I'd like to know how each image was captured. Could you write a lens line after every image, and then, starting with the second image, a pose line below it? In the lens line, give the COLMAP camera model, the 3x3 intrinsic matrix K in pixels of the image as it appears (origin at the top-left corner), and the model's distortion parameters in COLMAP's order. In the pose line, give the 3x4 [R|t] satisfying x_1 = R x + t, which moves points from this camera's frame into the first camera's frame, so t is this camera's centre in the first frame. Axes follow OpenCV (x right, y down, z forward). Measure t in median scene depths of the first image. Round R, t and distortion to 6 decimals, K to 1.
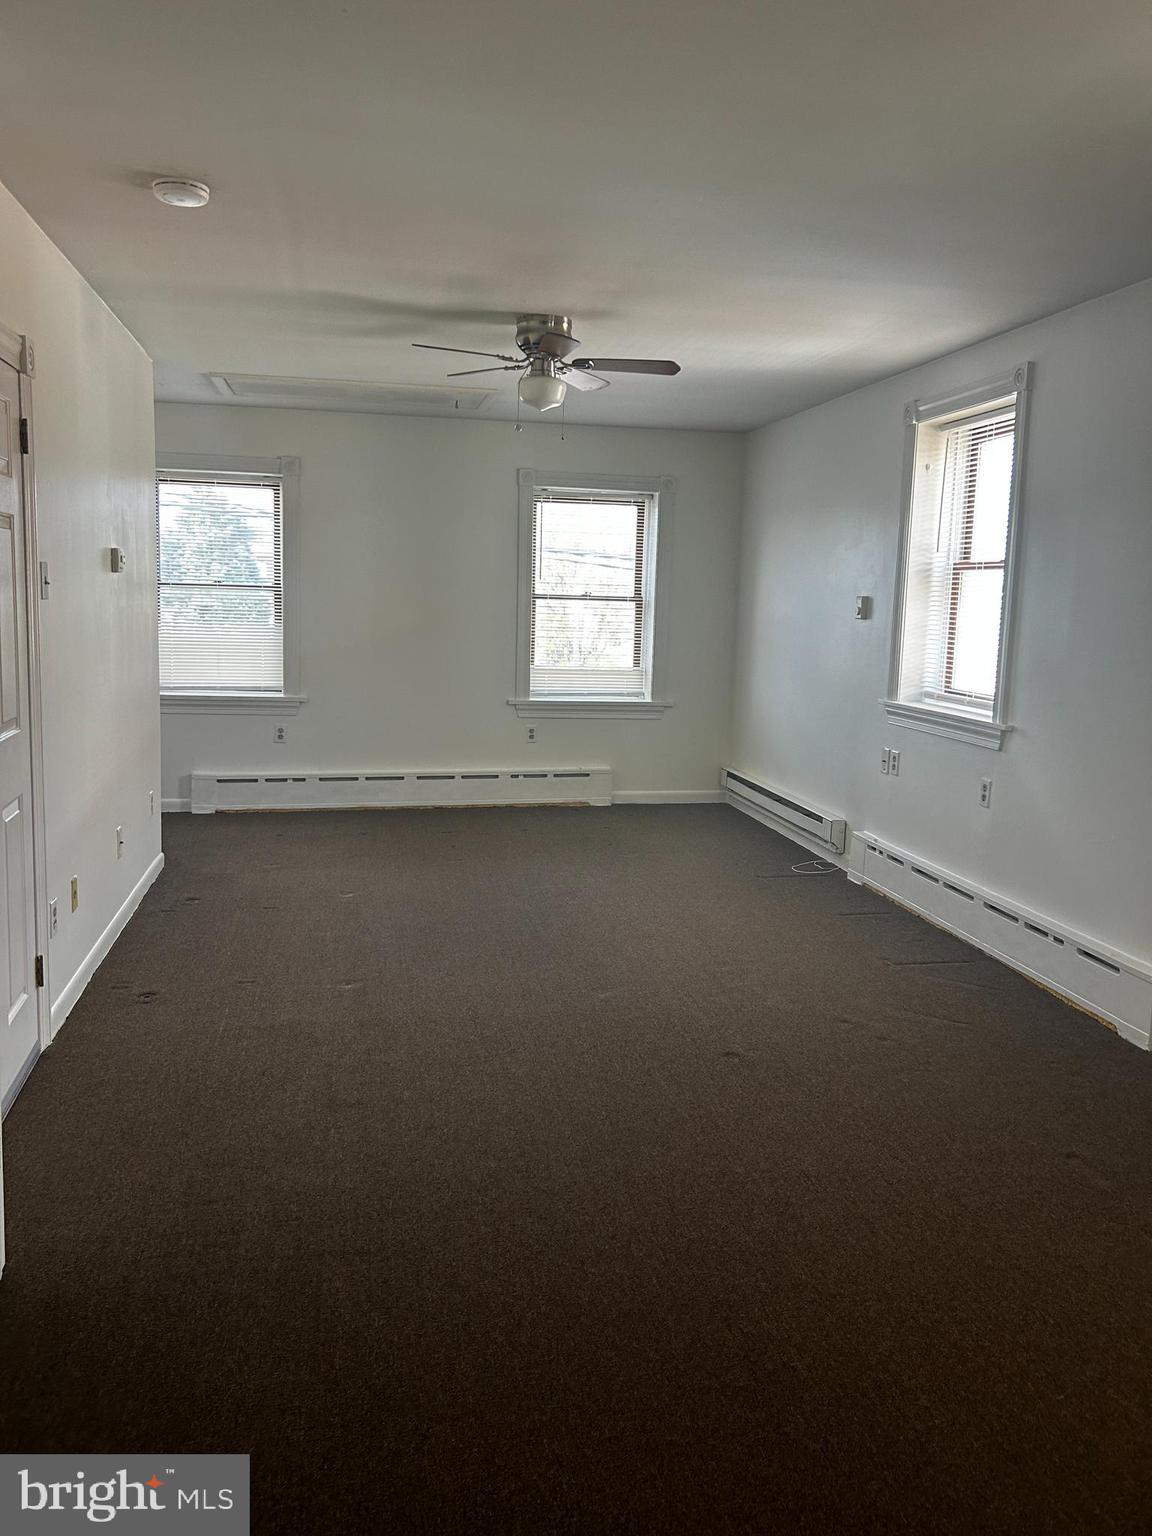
lens RADIAL K [[1150.4, 0, 568.5], [0, 1150.4, 769.1], [0, 0, 1]] dist [0.122550, -0.296827]
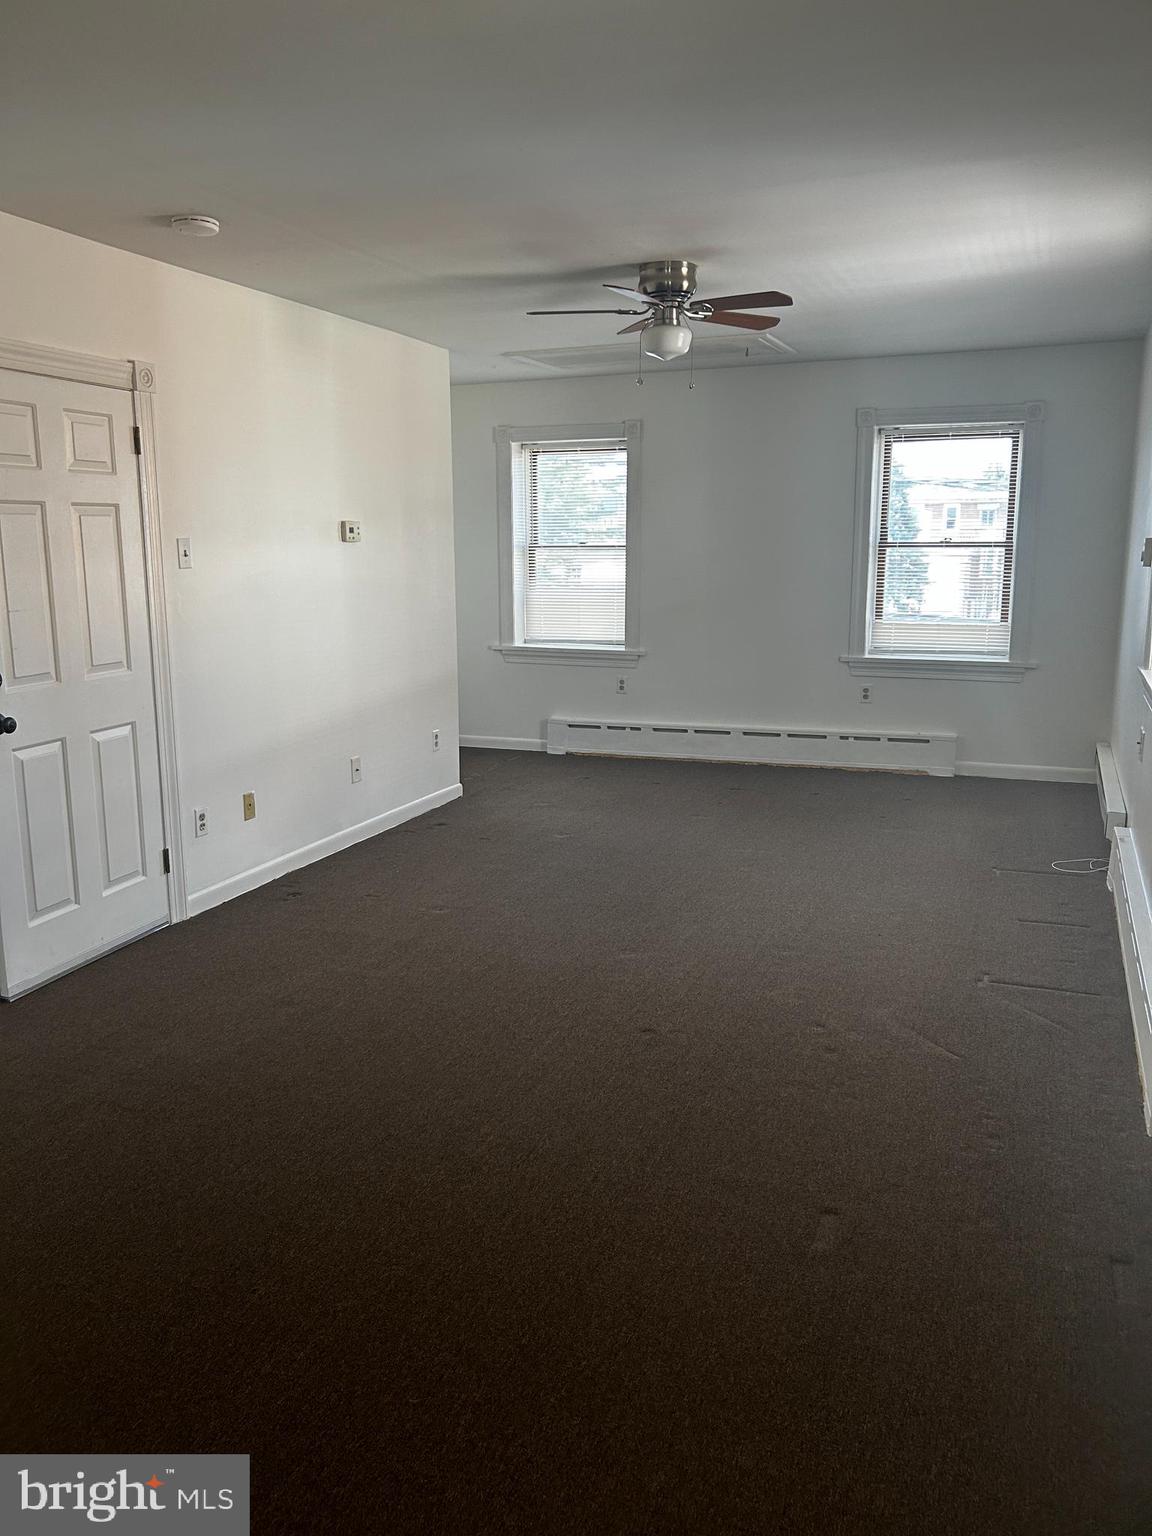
lens RADIAL K [[1150.4, 0, 568.5], [0, 1150.4, 769.1], [0, 0, 1]] dist [0.122550, -0.296827]
pose [[0.841467, 0.074575, -0.535137, 0.281773], [-0.052124, 0.997014, 0.056978, -0.010840], [0.537788, -0.020051, 0.842841, 0.076079]]
